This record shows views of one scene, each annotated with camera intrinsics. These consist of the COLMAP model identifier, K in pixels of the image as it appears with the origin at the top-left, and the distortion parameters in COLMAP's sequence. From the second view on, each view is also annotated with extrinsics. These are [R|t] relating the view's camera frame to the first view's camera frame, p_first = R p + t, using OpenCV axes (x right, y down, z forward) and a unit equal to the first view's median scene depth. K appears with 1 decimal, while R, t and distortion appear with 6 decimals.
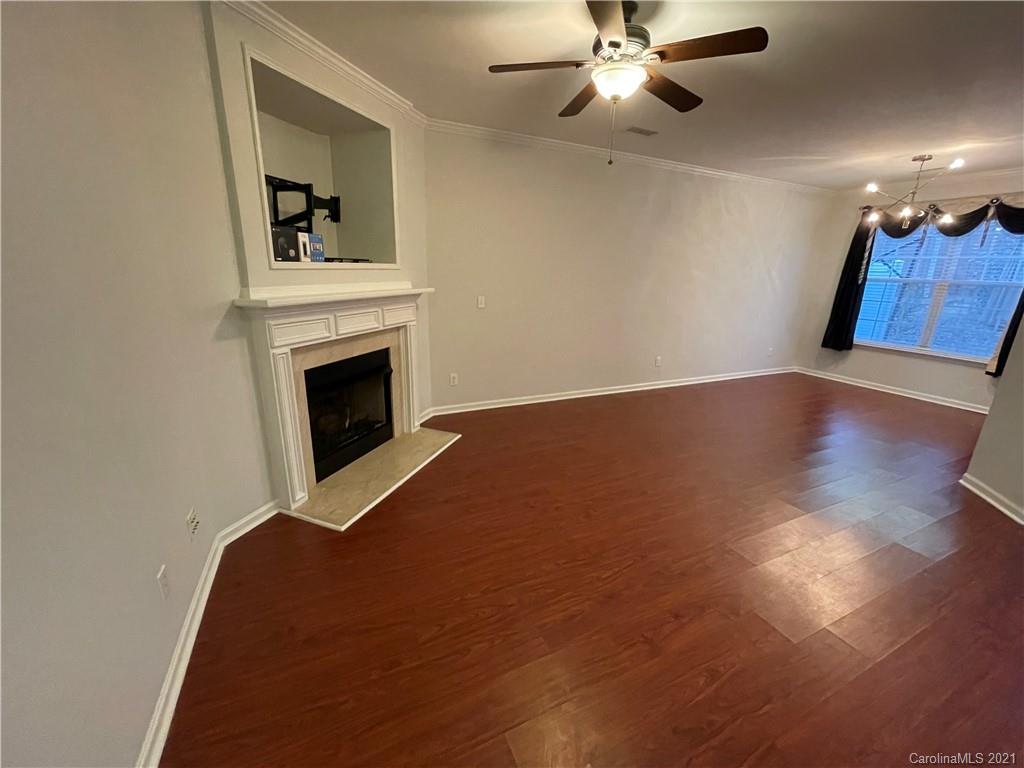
lens RADIAL K [[415.3, 0, 509.4], [0, 415.3, 381.9], [0, 0, 1]] dist [-0.000602, -0.000049]
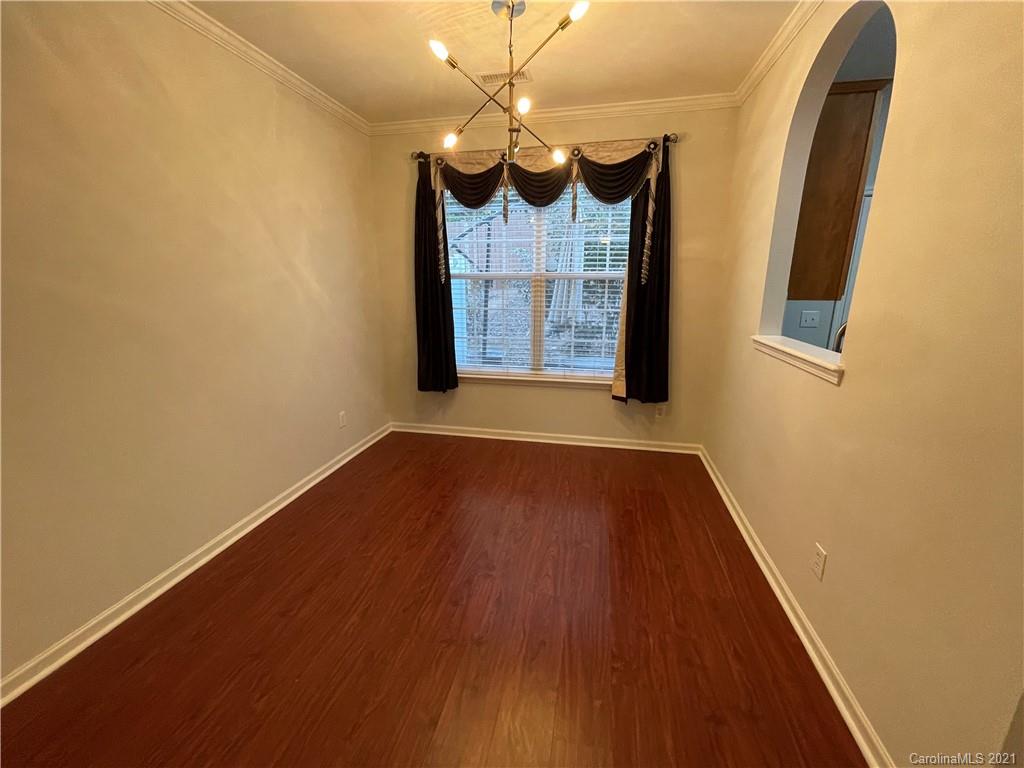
lens RADIAL K [[415.3, 0, 509.4], [0, 415.3, 382.9], [0, 0, 1]] dist [-0.000602, -0.000049]
pose [[0.607961, -0.220921, 0.762612, 0.405131], [0.224717, 0.969113, 0.101595, -0.133237], [-0.761502, 0.109606, 0.638828, 0.554980]]
